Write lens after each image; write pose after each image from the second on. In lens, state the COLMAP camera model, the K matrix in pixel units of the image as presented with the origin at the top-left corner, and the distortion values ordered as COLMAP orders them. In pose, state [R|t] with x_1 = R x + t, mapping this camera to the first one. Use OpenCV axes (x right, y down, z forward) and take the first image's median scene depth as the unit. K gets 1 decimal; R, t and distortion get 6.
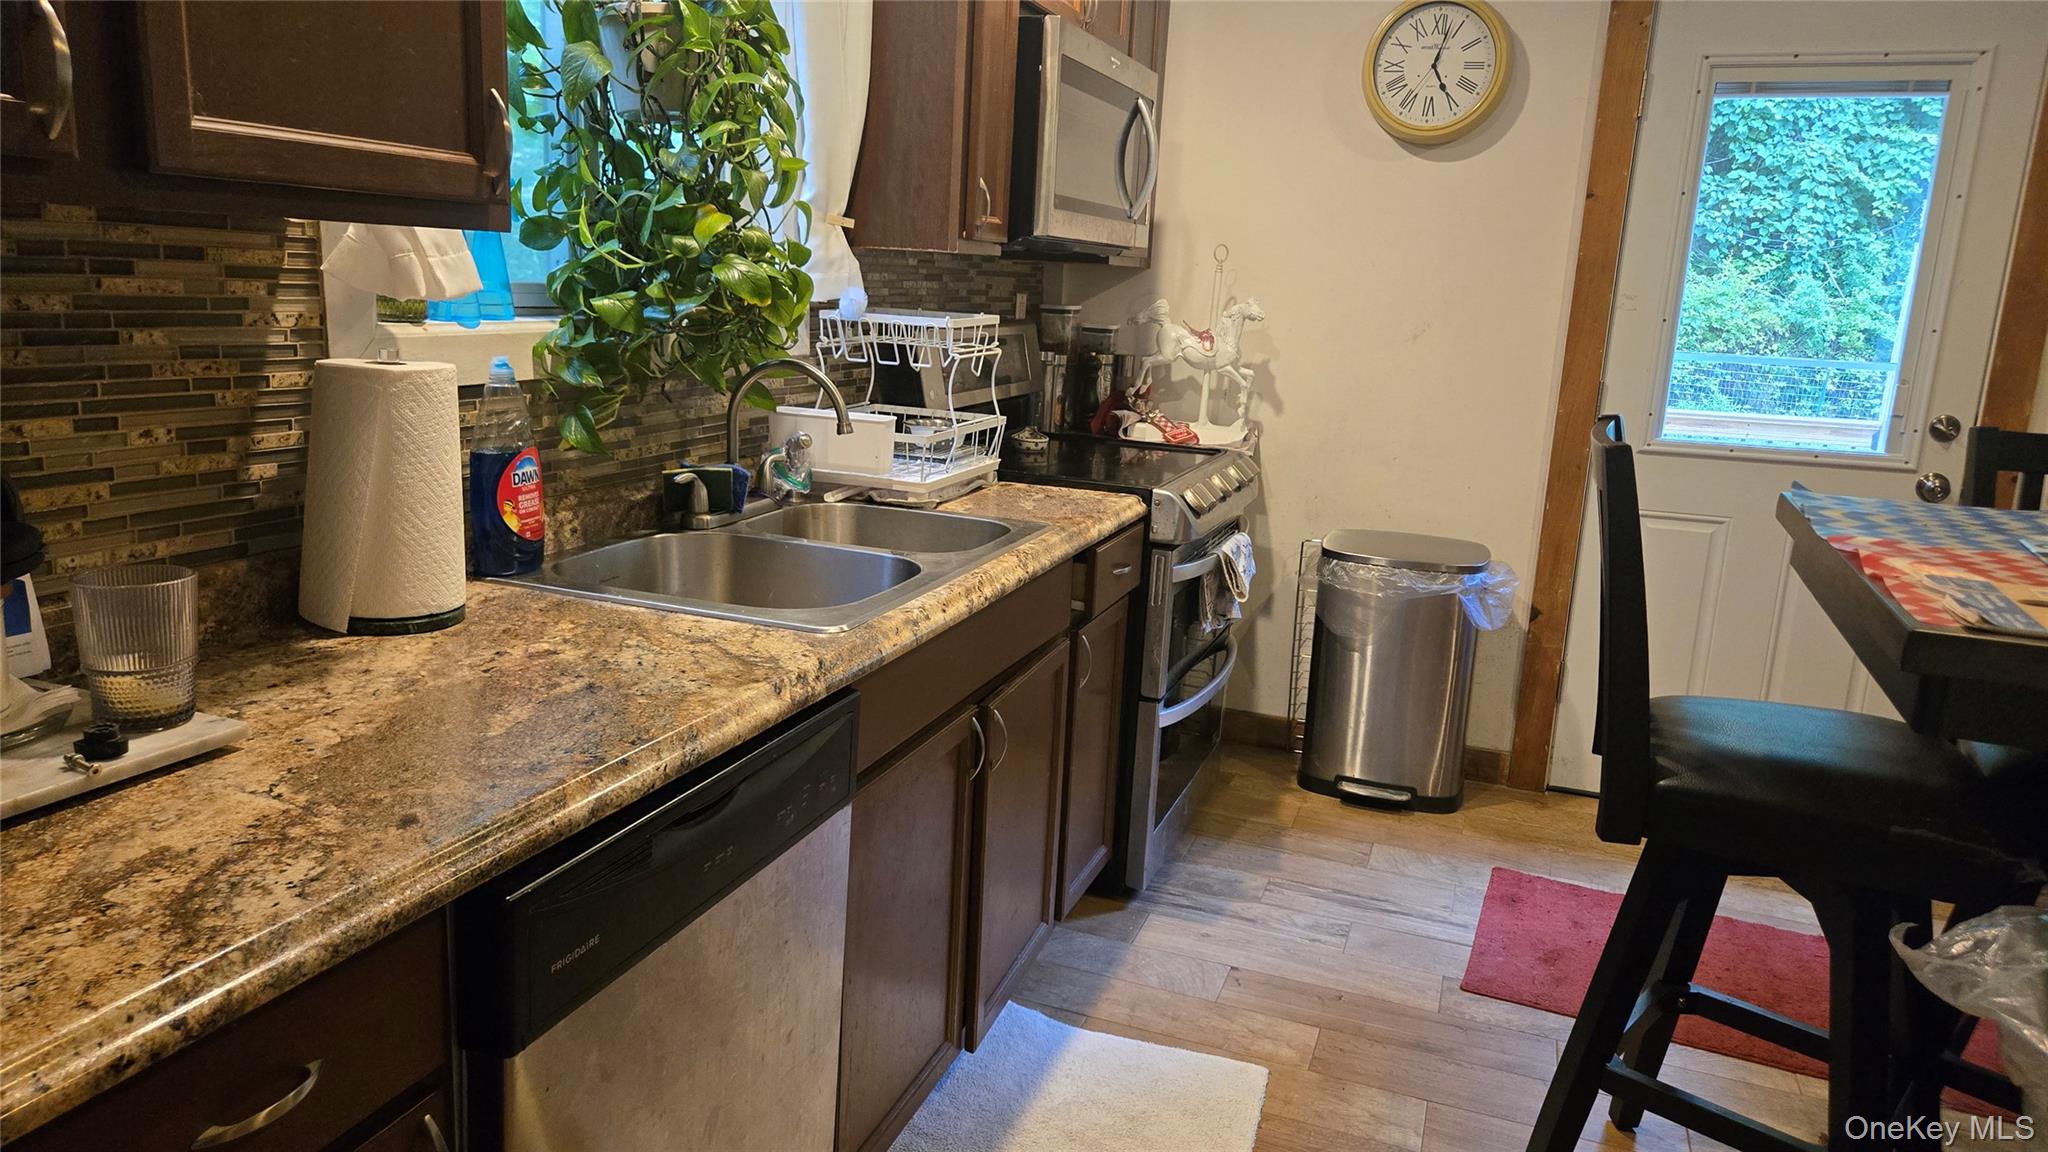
lens RADIAL K [[1399.4, 0, 1024.0], [0, 1399.4, 576.0], [0, 0, 1]] dist [0.079990, -0.065762]
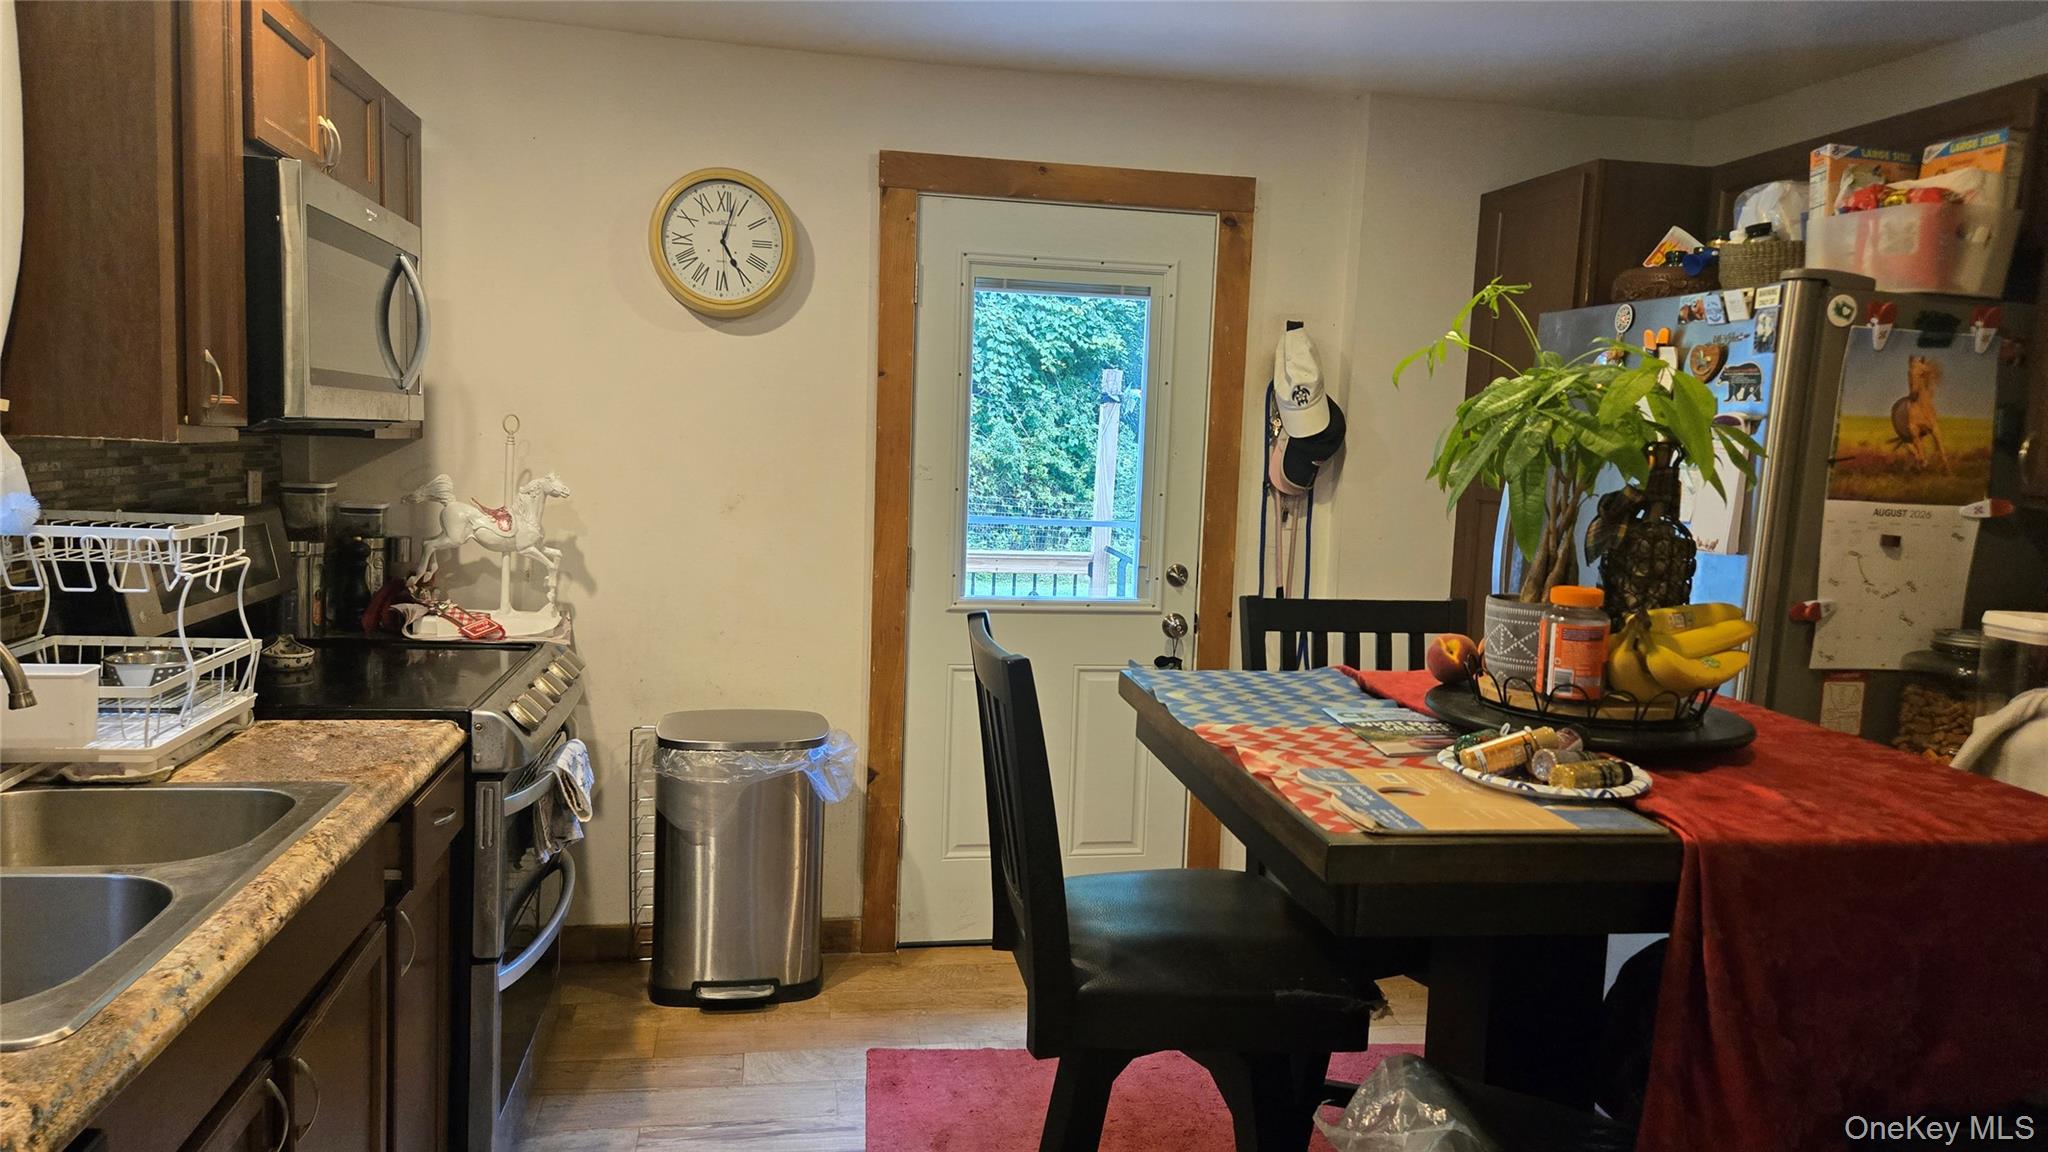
lens RADIAL K [[1368.7, 0, 1040.3], [0, 1368.7, 577.7], [0, 0, 1]] dist [0.076401, -0.061120]
pose [[0.858060, -0.063750, 0.509577, -0.029369], [0.106353, 0.992813, -0.054879, -0.050514], [-0.502416, 0.101285, 0.858673, 0.084258]]
